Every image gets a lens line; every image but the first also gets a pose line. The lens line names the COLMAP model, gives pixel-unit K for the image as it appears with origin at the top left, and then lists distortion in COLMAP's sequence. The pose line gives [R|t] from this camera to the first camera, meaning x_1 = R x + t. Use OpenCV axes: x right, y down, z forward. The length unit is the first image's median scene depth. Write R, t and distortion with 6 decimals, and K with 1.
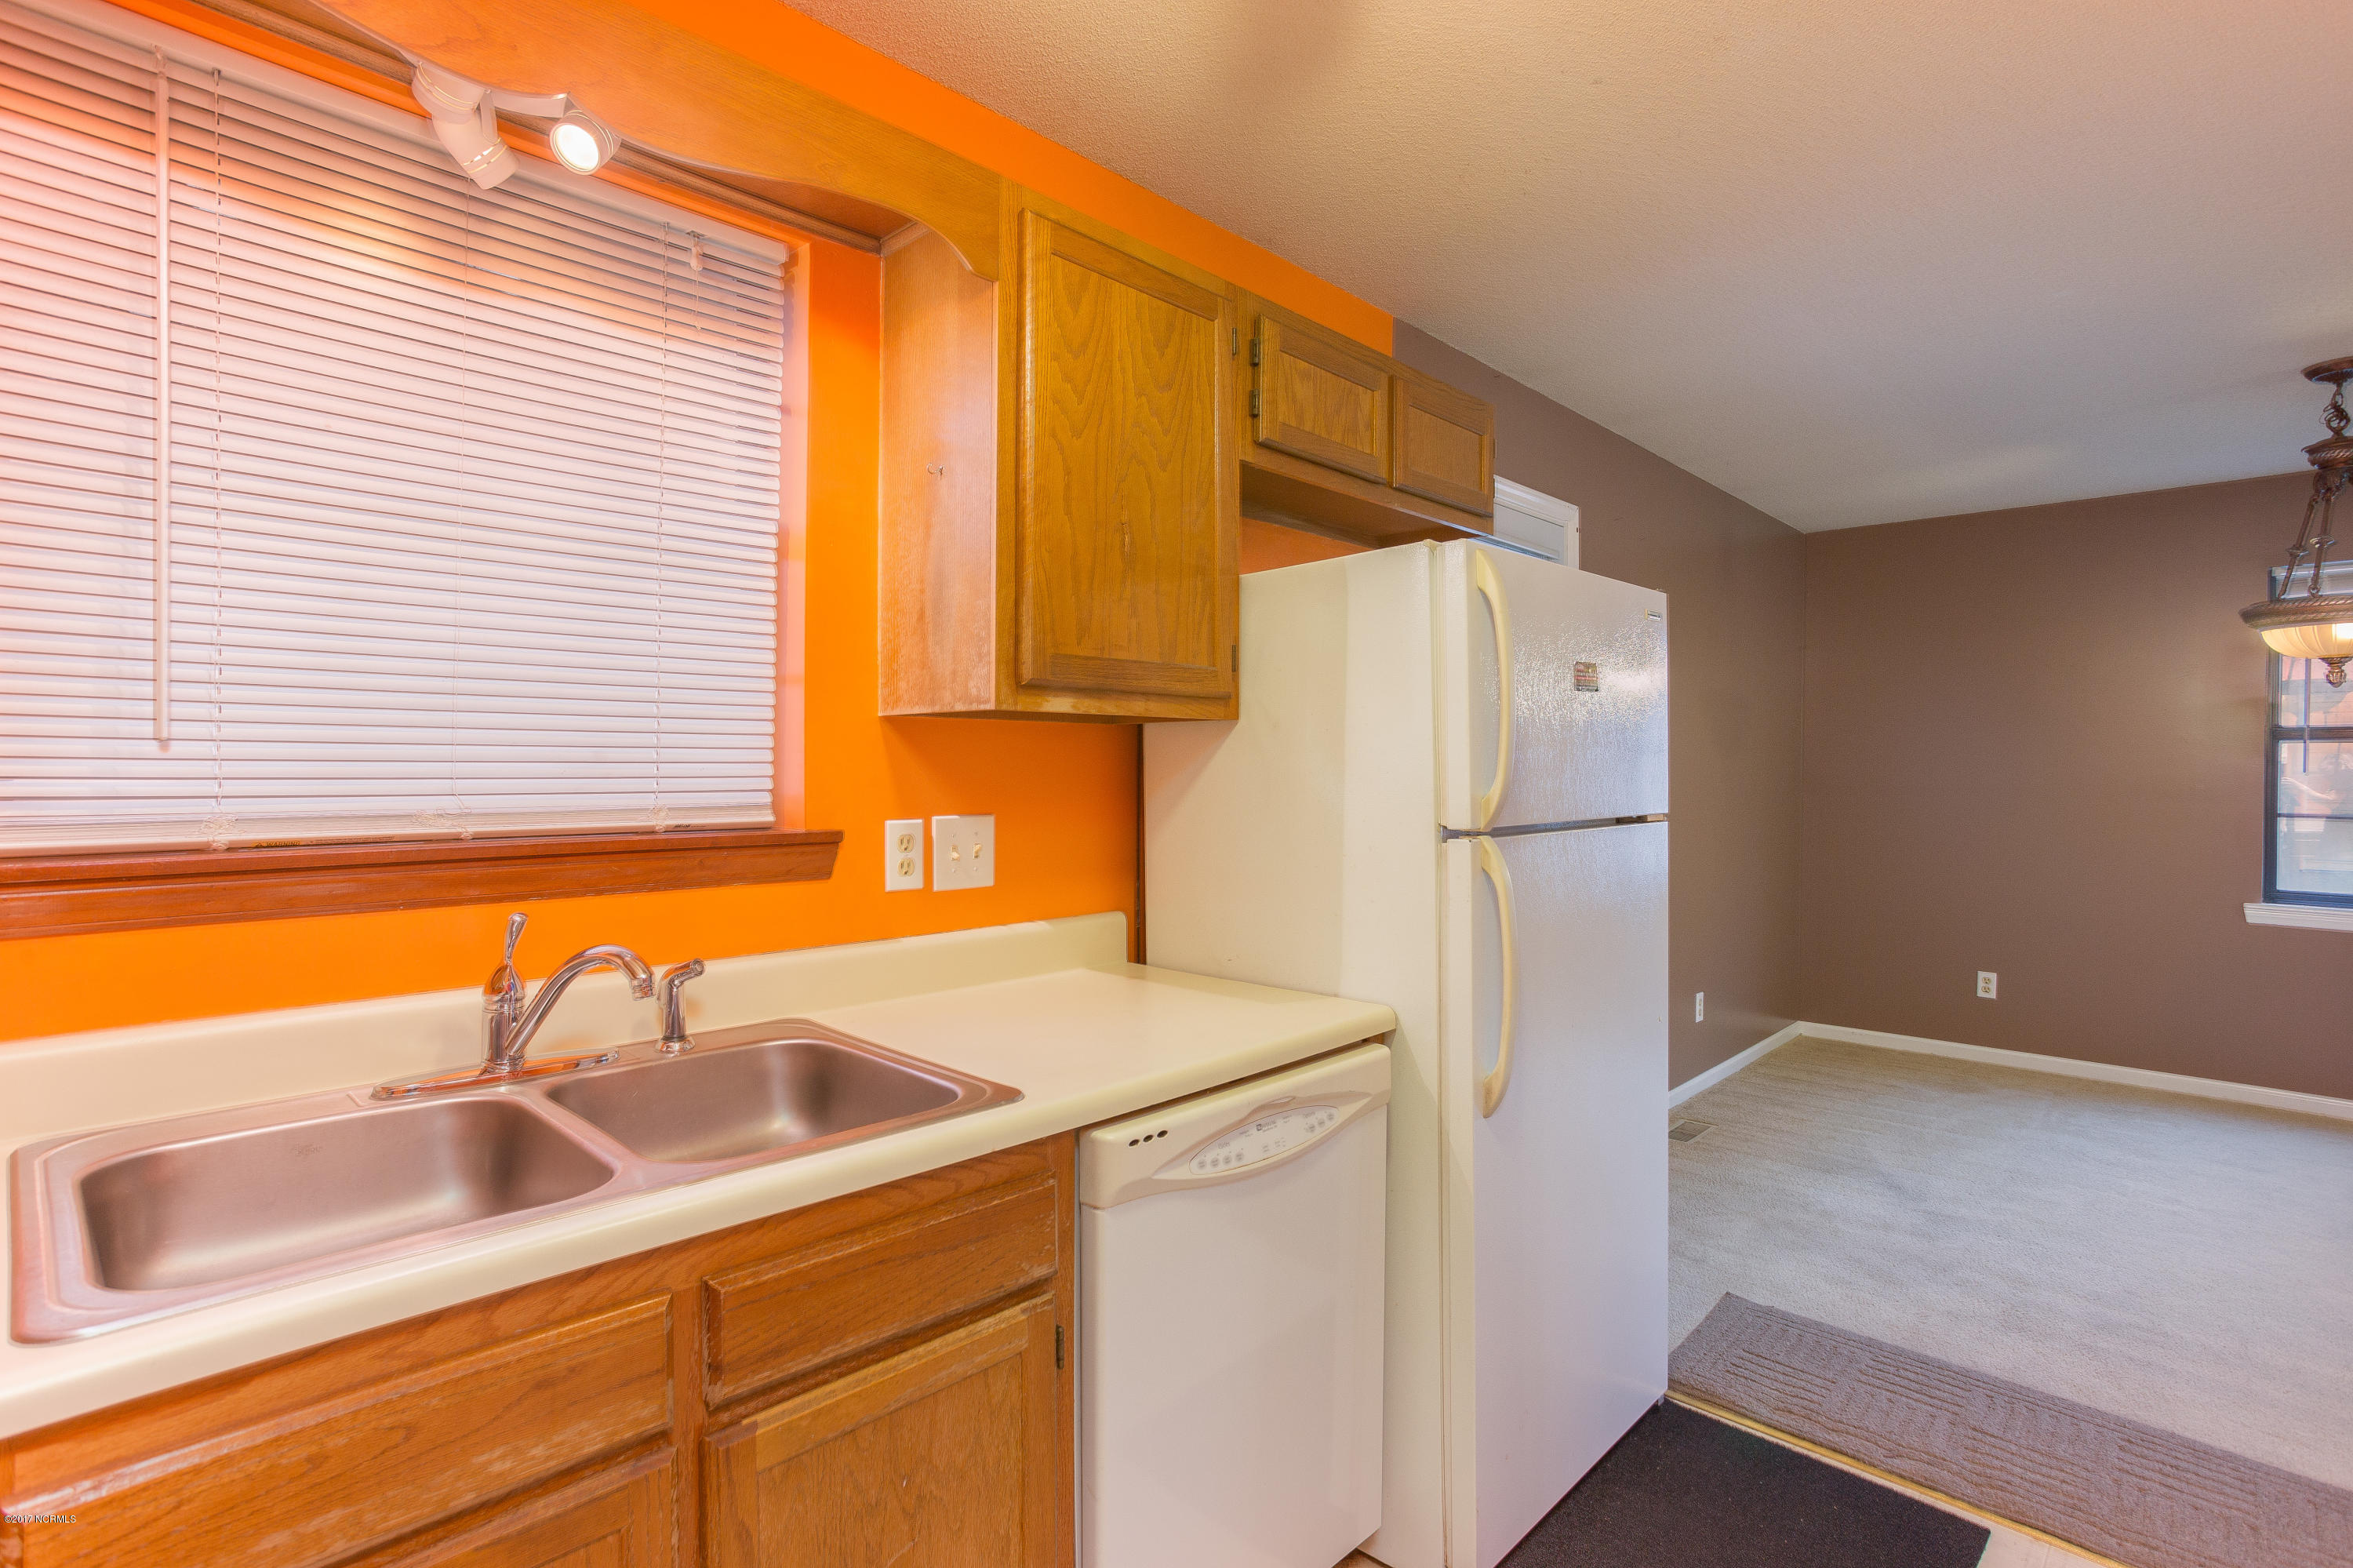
lens RADIAL K [[1152.1, 0, 1182.2], [0, 1152.1, 780.1], [0, 0, 1]] dist [-0.044281, 0.027806]
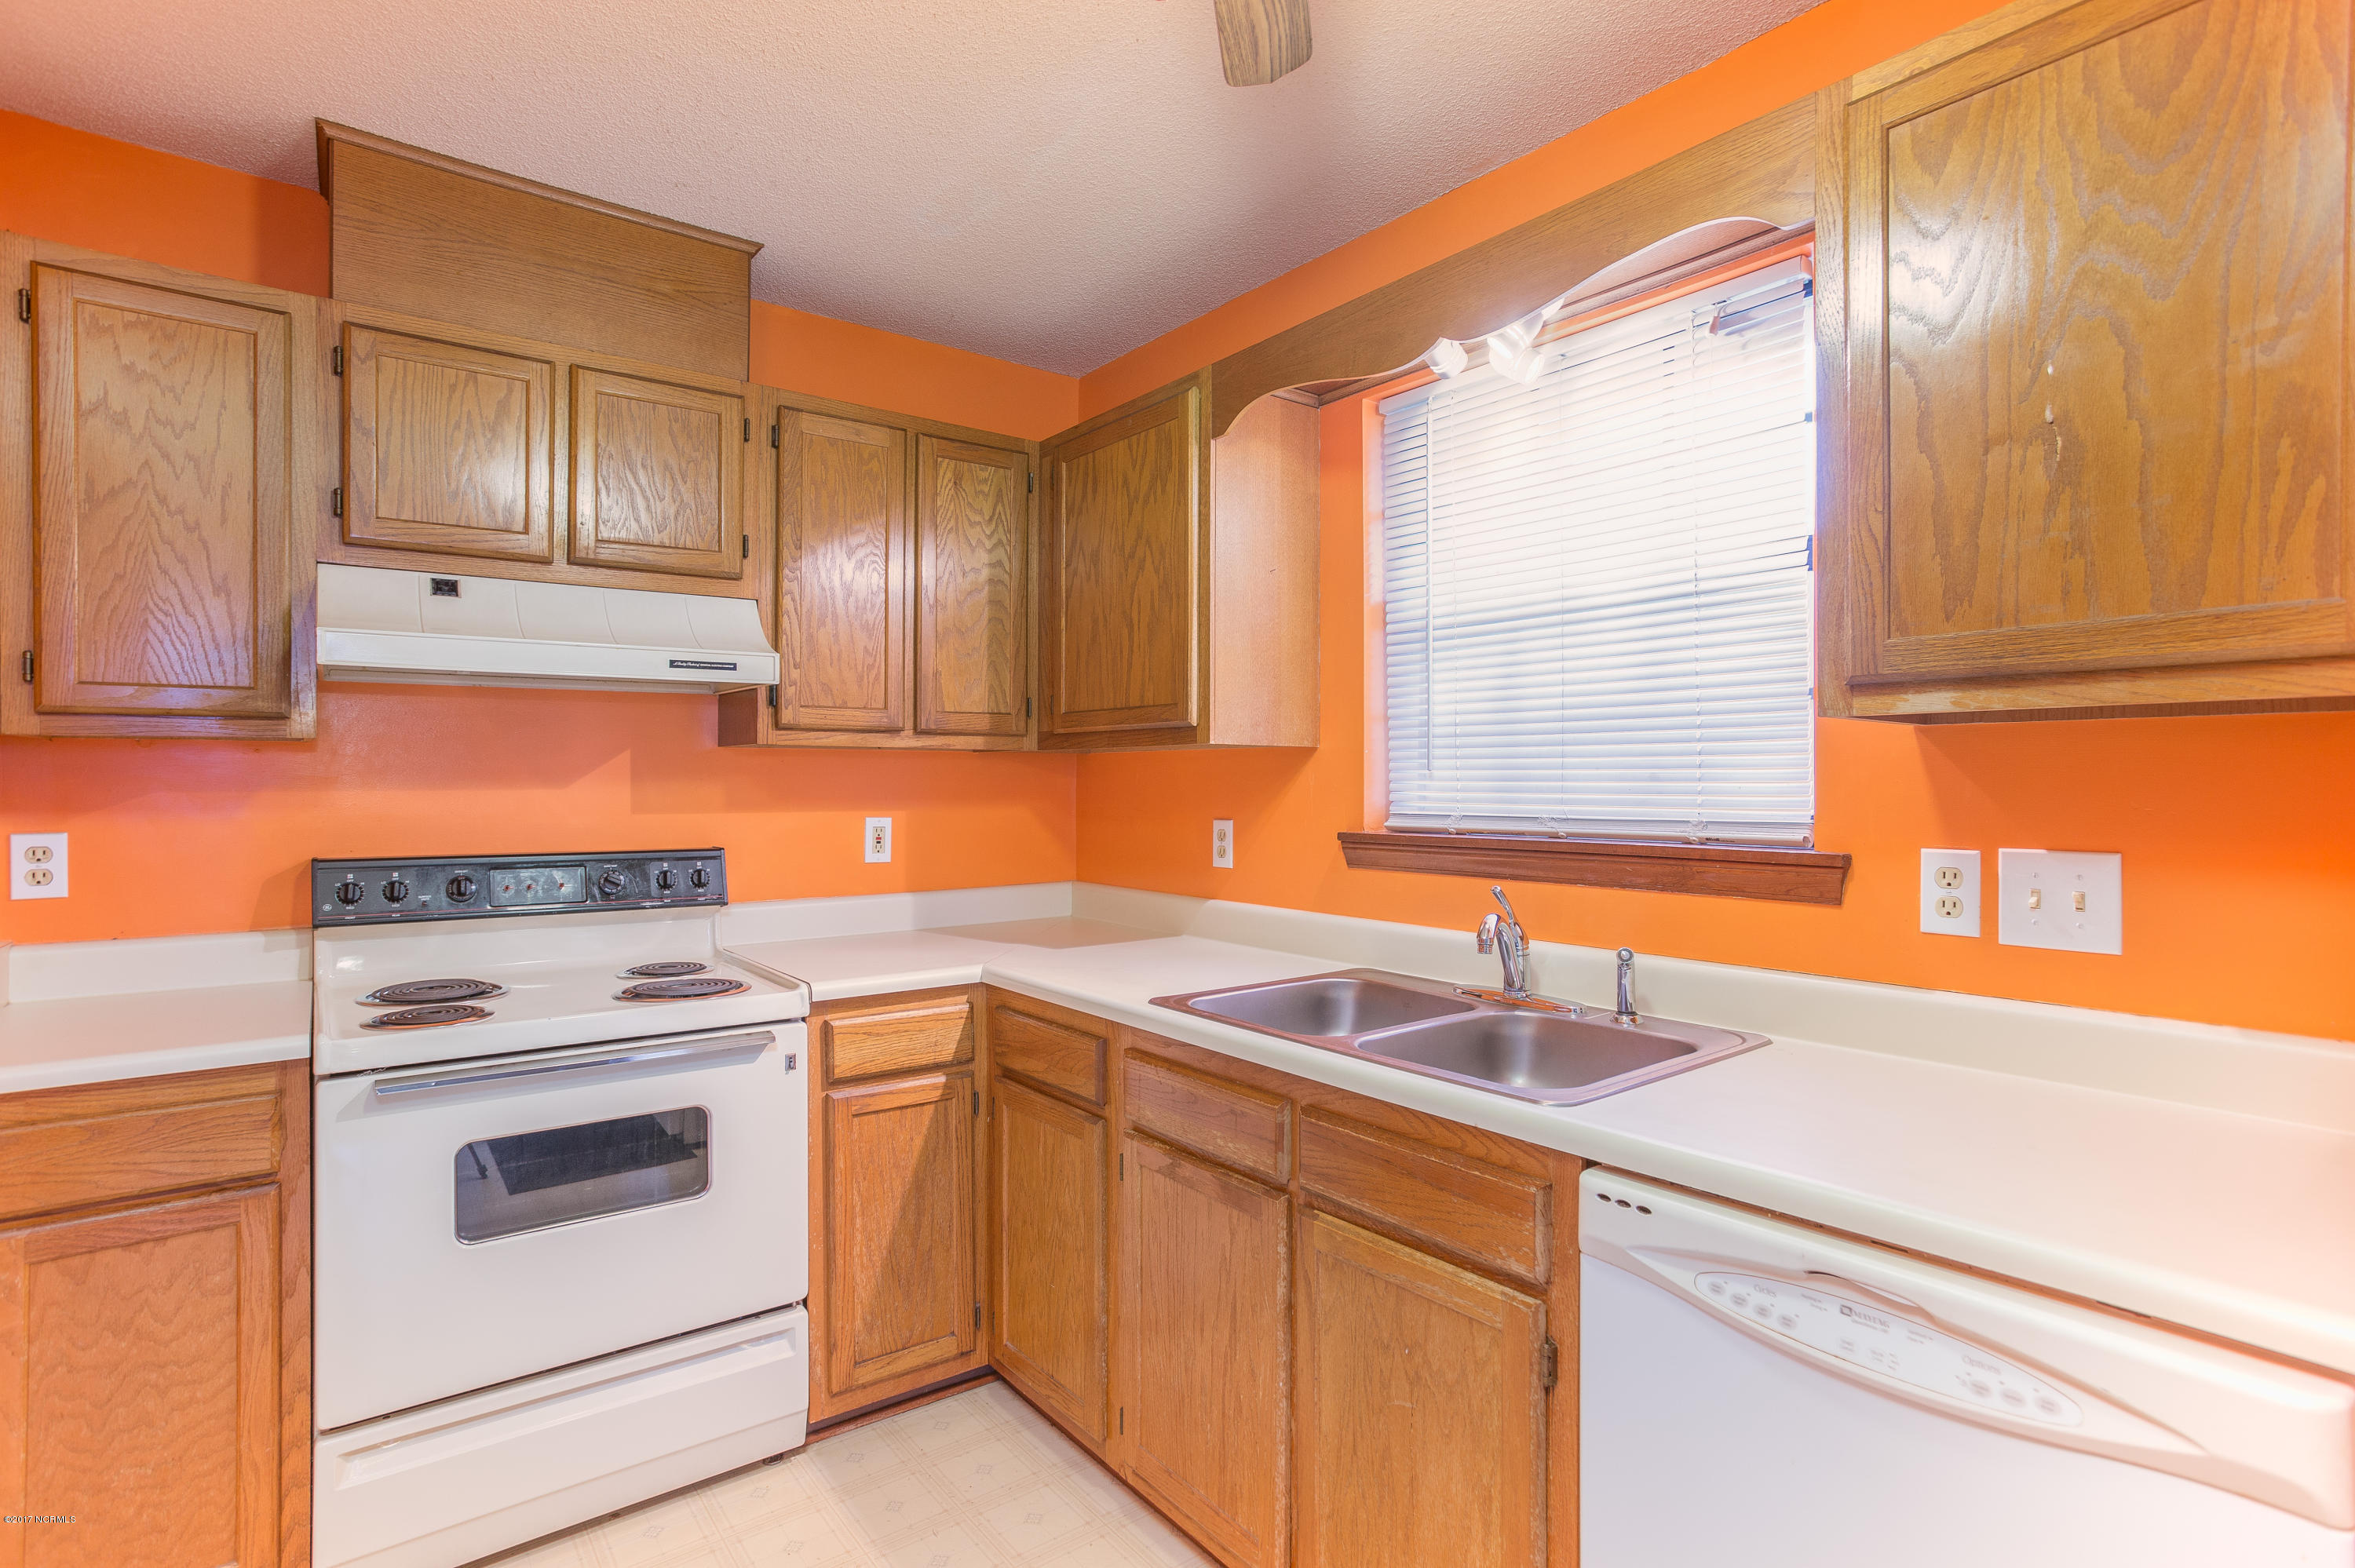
lens RADIAL K [[1152.9, 0, 1173.0], [0, 1152.9, 779.5], [0, 0, 1]] dist [-0.044281, 0.027806]
pose [[-0.148415, -0.006679, -0.988903, 0.654318], [-0.011672, 0.999919, -0.005002, -0.005139], [0.988856, 0.010800, -0.148481, 0.573328]]
